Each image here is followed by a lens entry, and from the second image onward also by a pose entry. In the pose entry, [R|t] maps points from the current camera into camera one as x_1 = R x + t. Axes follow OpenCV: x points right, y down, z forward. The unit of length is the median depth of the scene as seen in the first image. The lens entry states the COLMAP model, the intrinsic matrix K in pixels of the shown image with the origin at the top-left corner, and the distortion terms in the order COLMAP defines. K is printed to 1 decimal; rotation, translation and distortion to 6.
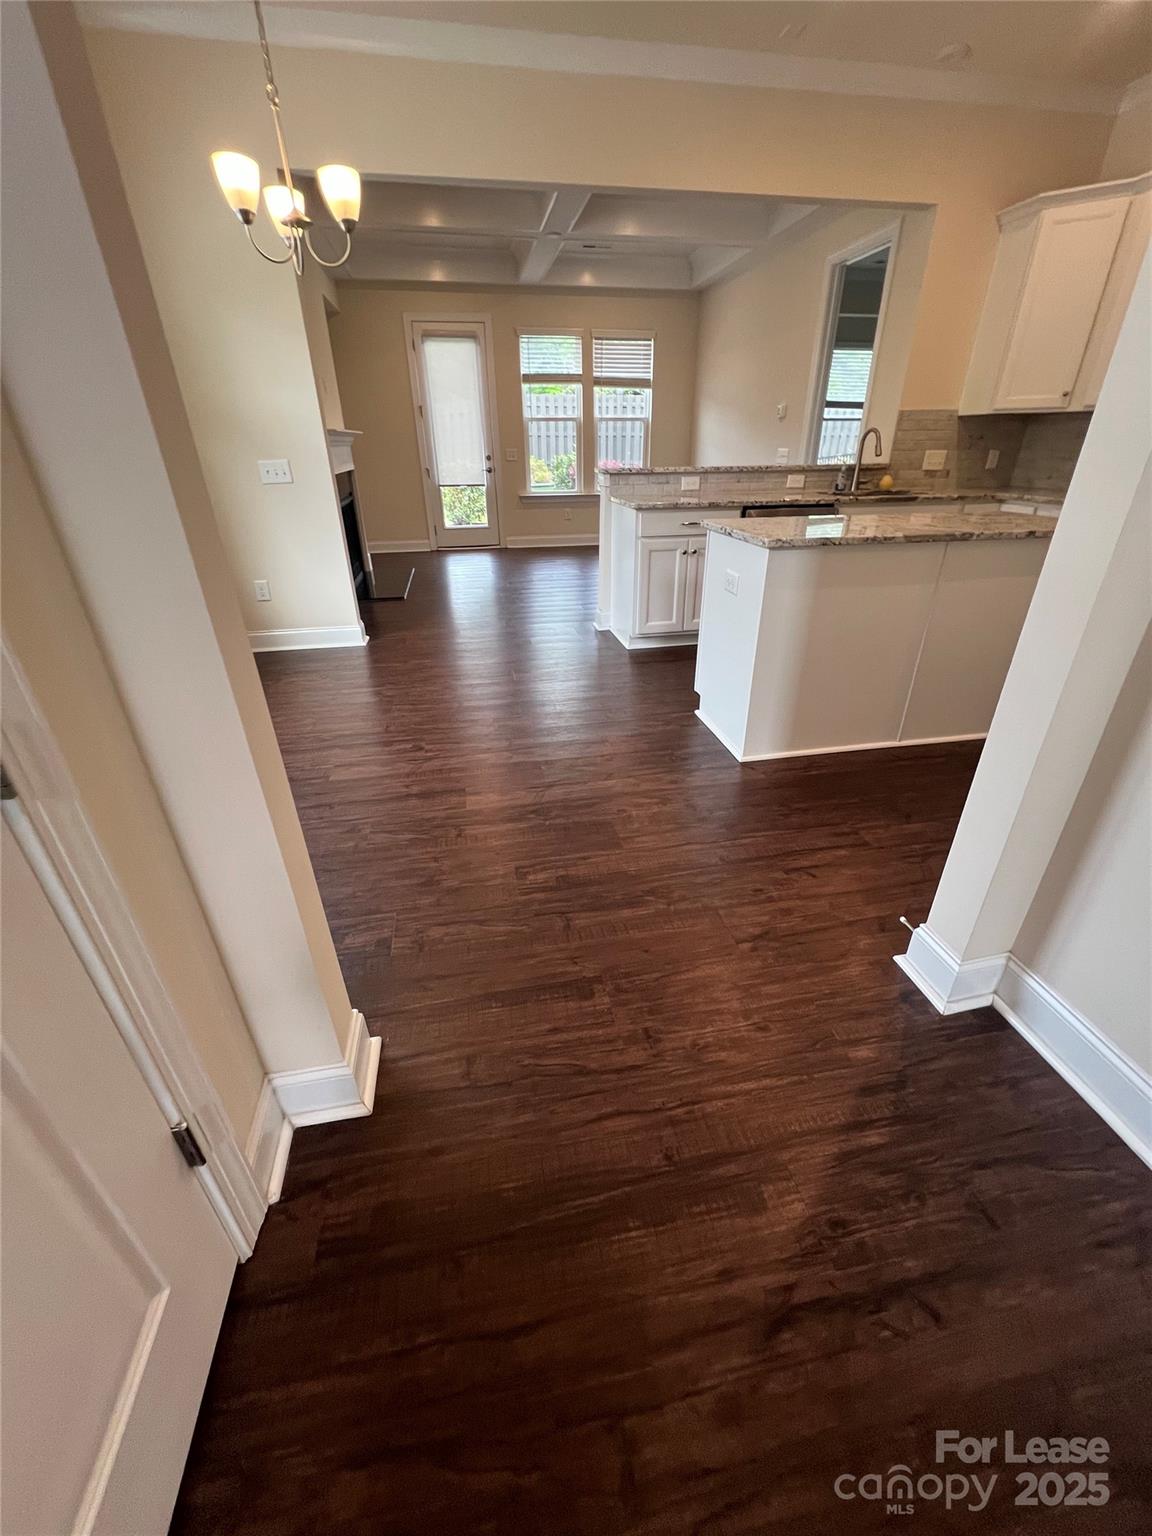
lens RADIAL K [[613.8, 0, 576.0], [0, 613.8, 768.0], [0, 0, 1]] dist [-0.000825, -0.000132]
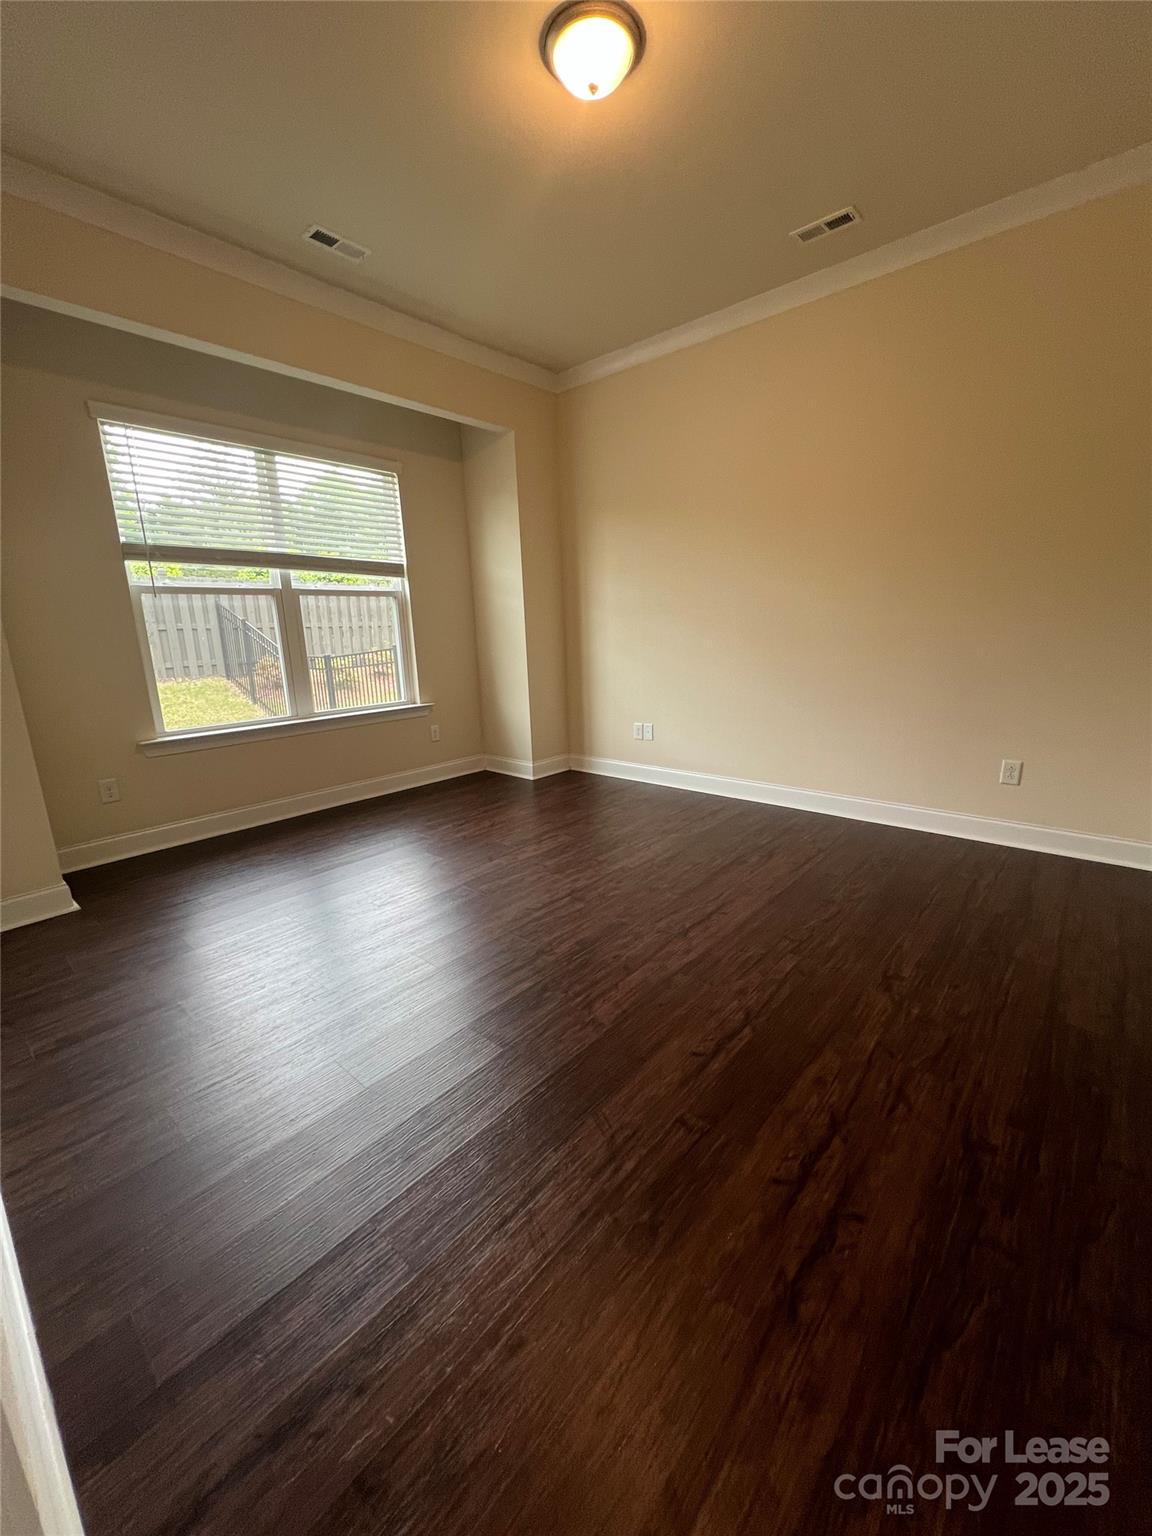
lens RADIAL K [[613.8, 0, 576.0], [0, 613.8, 768.0], [0, 0, 1]] dist [-0.000825, -0.000132]
pose [[0.787788, -0.149981, 0.597407, -0.534416], [0.297929, 0.941679, -0.156460, 0.001440], [-0.539100, 0.301242, 0.786527, -0.007168]]
